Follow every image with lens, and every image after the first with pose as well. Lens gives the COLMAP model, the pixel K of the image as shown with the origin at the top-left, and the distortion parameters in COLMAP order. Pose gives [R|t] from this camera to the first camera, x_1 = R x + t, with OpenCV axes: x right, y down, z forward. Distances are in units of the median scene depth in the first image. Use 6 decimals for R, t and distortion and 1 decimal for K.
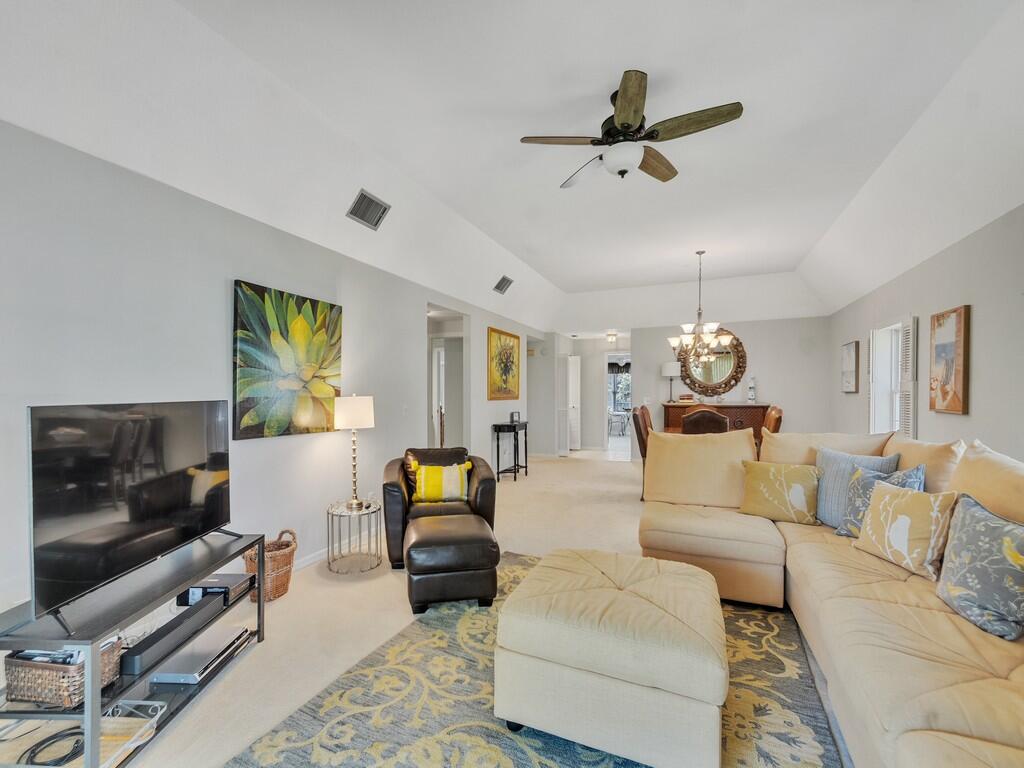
lens RADIAL K [[449.6, 0, 487.3], [0, 449.6, 398.0], [0, 0, 1]] dist [0.007525, -0.000398]
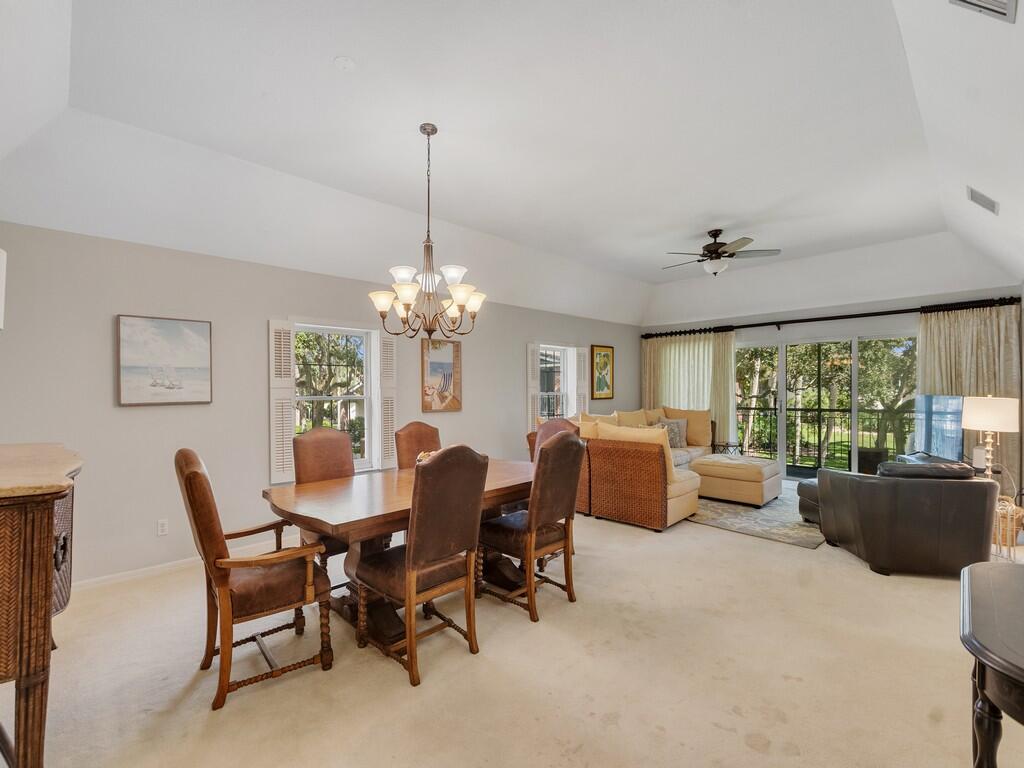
lens RADIAL K [[459.8, 0, 486.5], [0, 459.8, 393.4], [0, 0, 1]] dist [-0.003849, -0.000657]
pose [[-0.924500, 0.008455, 0.381088, 0.188109], [0.017214, 0.999660, 0.019583, -0.027803], [-0.380792, 0.024665, -0.924332, 1.279220]]
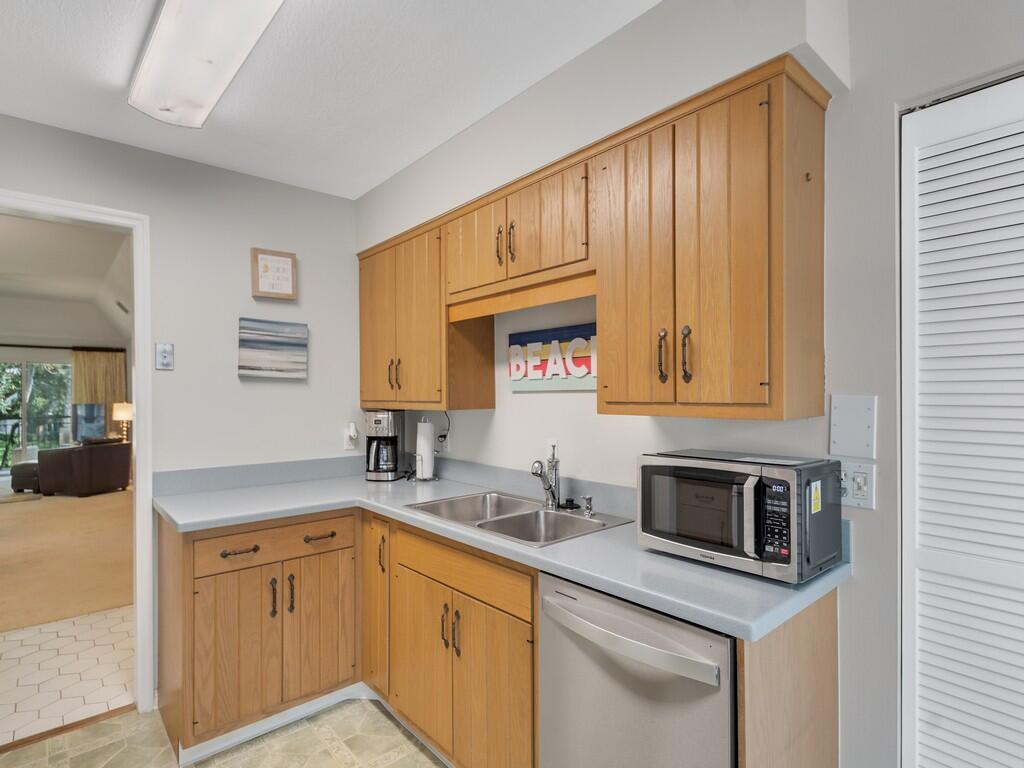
lens RADIAL K [[530.4, 0, 508.8], [0, 530.4, 395.2], [0, 0, 1]] dist [-0.001039, -0.000417]
pose [[-0.401766, 0.009051, -0.915698, 0.650973], [-0.003389, 0.999930, 0.011371, -0.040905], [0.915736, 0.007672, -0.401707, 1.924968]]
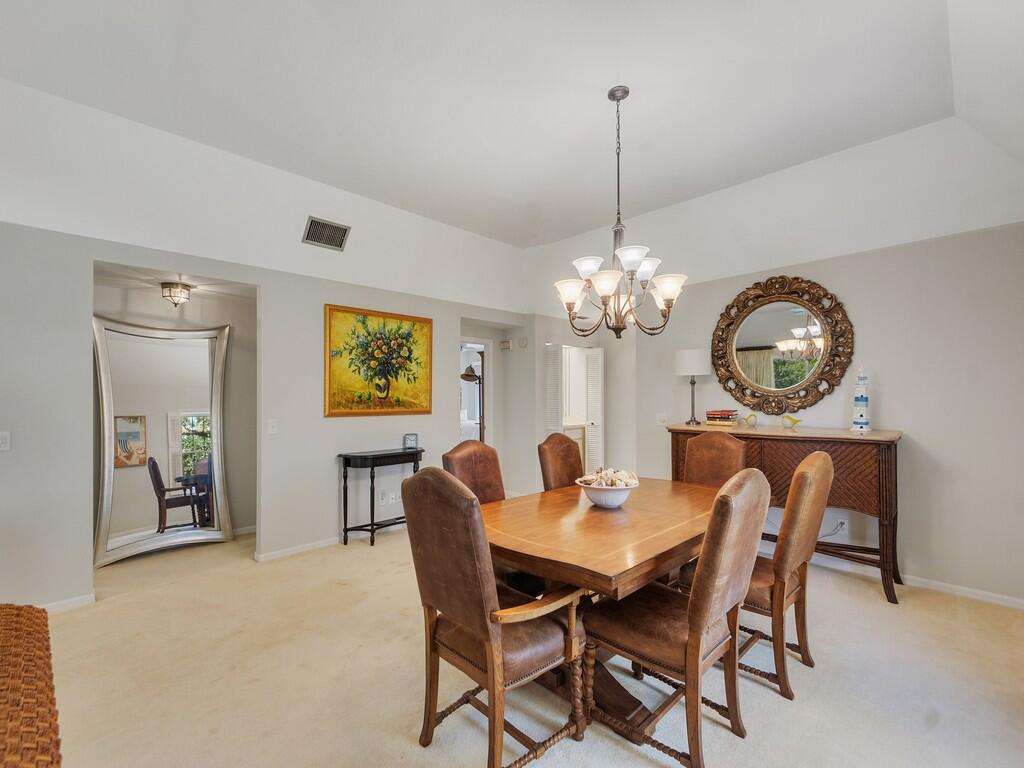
lens RADIAL K [[449.6, 0, 487.3], [0, 449.6, 398.0], [0, 0, 1]] dist [0.007525, -0.000398]
pose [[0.925134, 0.003650, -0.379623, 0.456247], [-0.006630, 0.999957, -0.006543, -0.019822], [0.379583, 0.008570, 0.925118, 0.479775]]
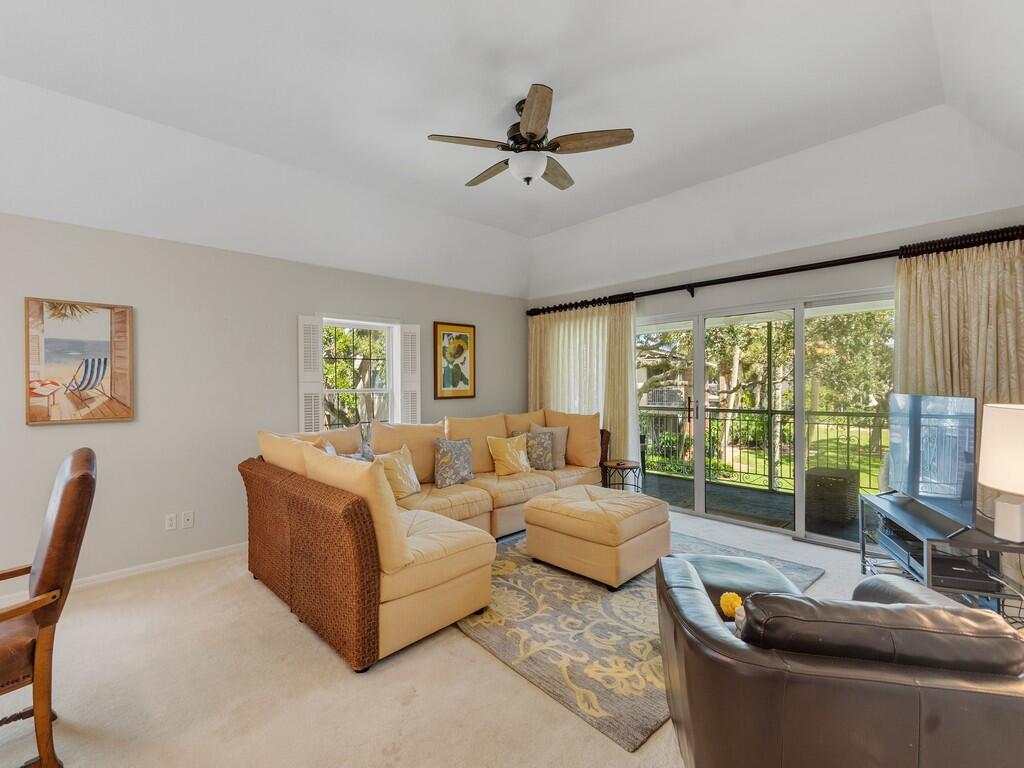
lens RADIAL K [[455.2, 0, 482.8], [0, 455.2, 386.6], [0, 0, 1]] dist [0.001173, 0.000171]
pose [[-0.921655, 0.011430, 0.387843, -0.001226], [0.019297, 0.999679, 0.016395, -0.019303], [-0.387531, 0.022595, -0.921580, 0.836239]]
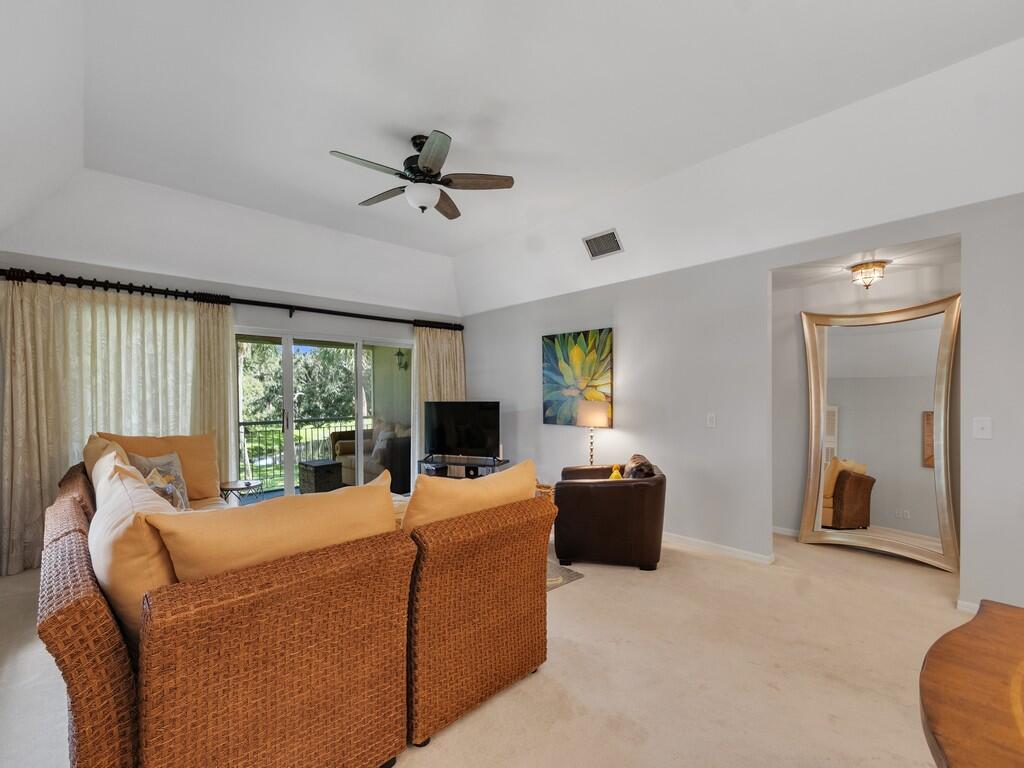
lens RADIAL K [[449.6, 0, 487.3], [0, 449.6, 398.0], [0, 0, 1]] dist [0.007525, -0.000398]
pose [[-0.391019, 0.013448, -0.920284, 0.535478], [-0.002523, 0.999874, 0.015683, -0.016749], [0.920379, 0.008454, -0.390936, 0.664474]]
